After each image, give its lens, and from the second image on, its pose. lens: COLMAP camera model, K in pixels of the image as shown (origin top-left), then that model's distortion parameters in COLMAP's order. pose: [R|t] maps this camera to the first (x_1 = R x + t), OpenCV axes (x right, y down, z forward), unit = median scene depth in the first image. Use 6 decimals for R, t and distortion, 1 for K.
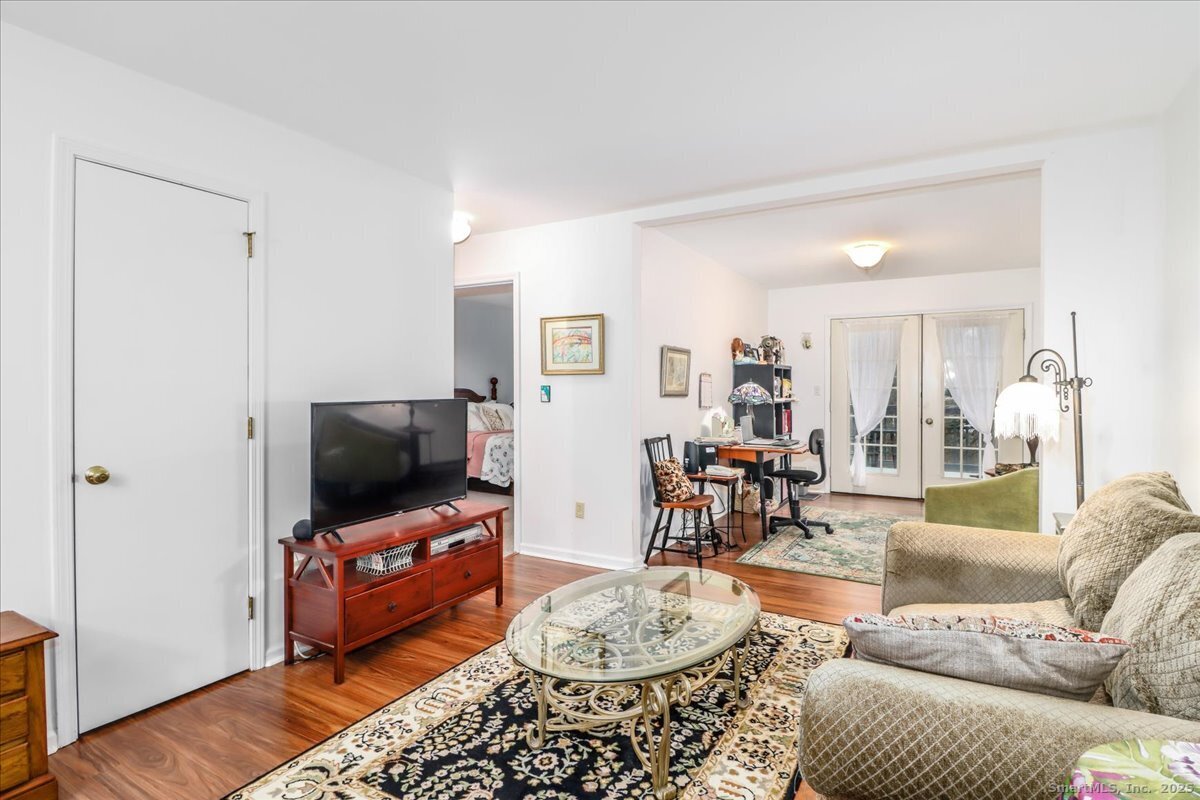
lens RADIAL K [[605.2, 0, 603.0], [0, 605.2, 390.9], [0, 0, 1]] dist [-0.002855, -0.005368]
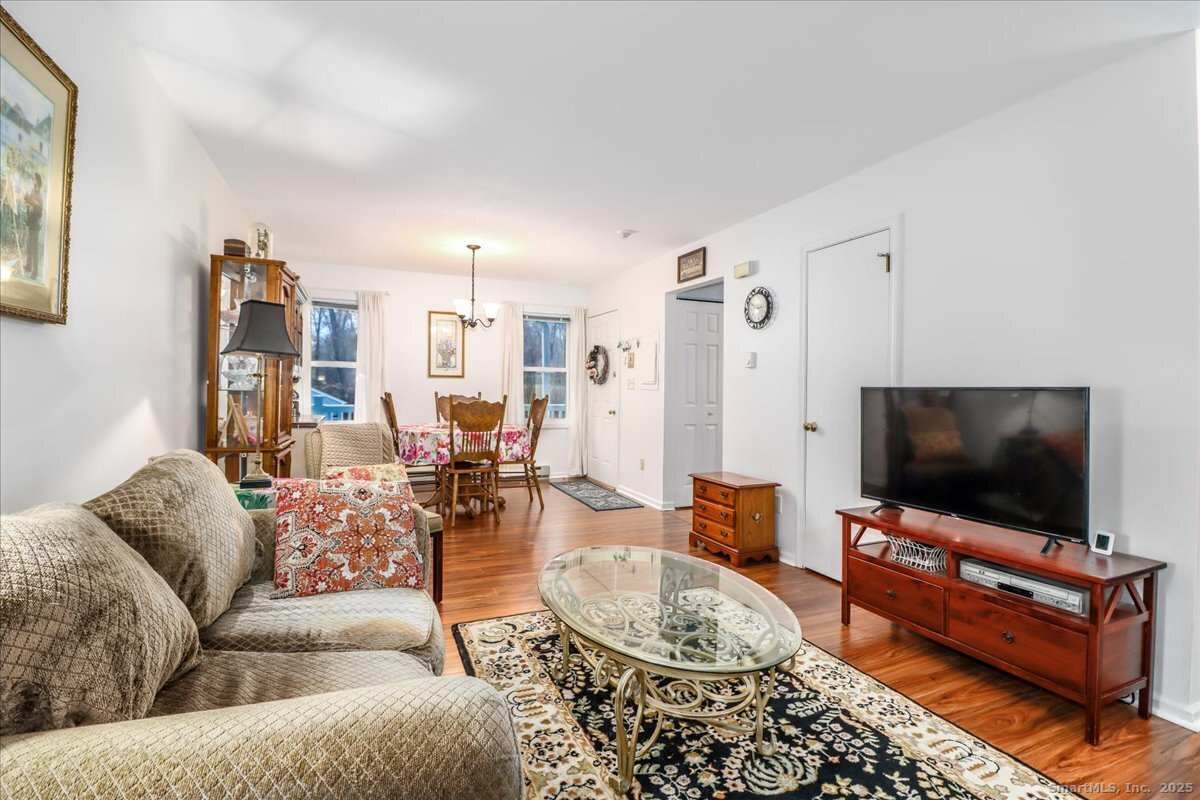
lens RADIAL K [[556.0, 0, 602.2], [0, 556.0, 389.9], [0, 0, 1]] dist [0.000598, -0.013543]
pose [[-0.596672, -0.006171, -0.802462, 0.701356], [-0.018352, 0.999814, 0.005957, 0.027816], [0.802275, 0.018281, -0.596674, 1.223955]]
